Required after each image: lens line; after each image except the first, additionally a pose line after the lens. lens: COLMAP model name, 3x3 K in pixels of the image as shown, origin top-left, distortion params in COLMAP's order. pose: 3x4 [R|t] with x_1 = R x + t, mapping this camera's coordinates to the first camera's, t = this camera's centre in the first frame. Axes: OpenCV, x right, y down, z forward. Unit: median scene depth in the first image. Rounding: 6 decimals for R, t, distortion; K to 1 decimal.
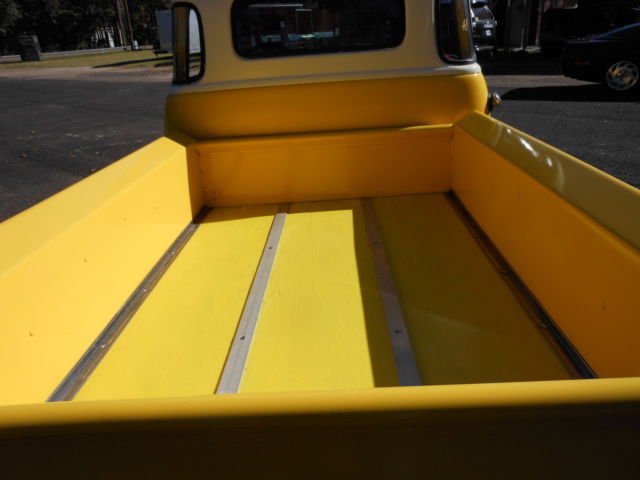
lens RADIAL K [[526.4, 0, 305.8], [0, 526.4, 242.7], [0, 0, 1]] dist [-0.002622, -0.002348]
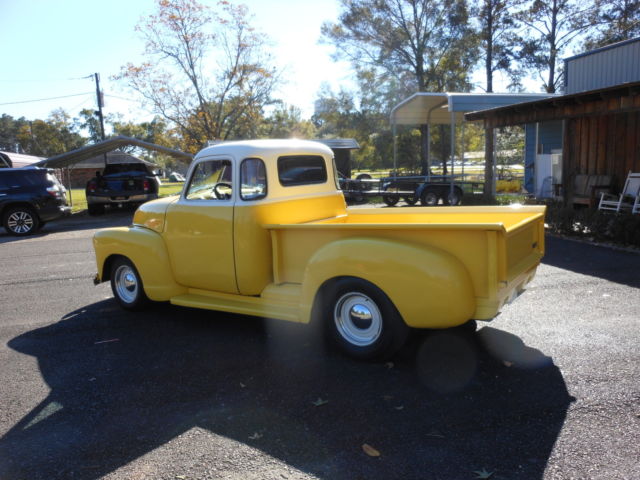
lens RADIAL K [[526.4, 0, 305.8], [0, 526.4, 242.7], [0, 0, 1]] dist [-0.002622, -0.002348]
pose [[0.580097, -0.079530, 0.810656, -0.149291], [0.318888, 0.937959, -0.136175, 0.011408], [-0.749532, 0.337503, 0.569468, -0.006091]]
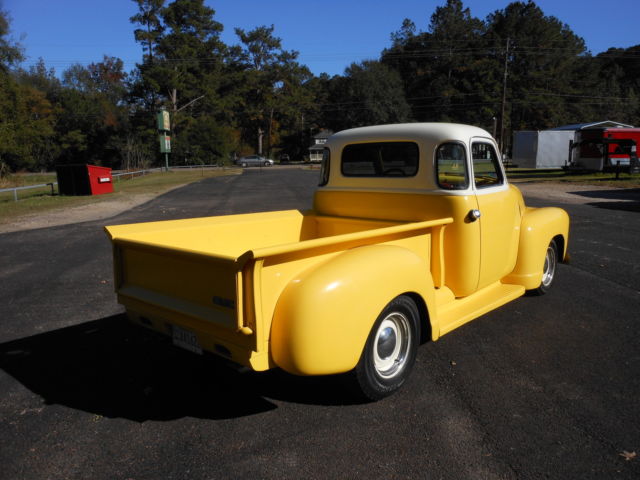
lens RADIAL K [[520.3, 0, 320.0], [0, 520.3, 240.0], [0, 0, 1]] dist [-0.008840, -0.005598]
pose [[0.792780, 0.153379, -0.589894, 0.086342], [-0.267778, 0.957062, -0.111030, 0.008958], [0.547536, 0.245983, 0.799811, -0.043397]]
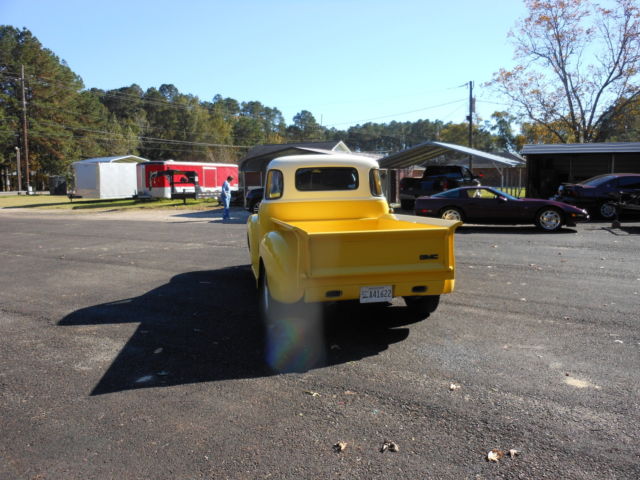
lens RADIAL K [[516.5, 0, 320.0], [0, 516.5, 240.0], [0, 0, 1]] dist [-0.037311, 0.097451]
pose [[0.969329, 0.019451, 0.244996, -0.057319], [0.049687, 0.960769, -0.272865, 0.051812], [-0.240692, 0.276669, 0.930334, -0.117580]]
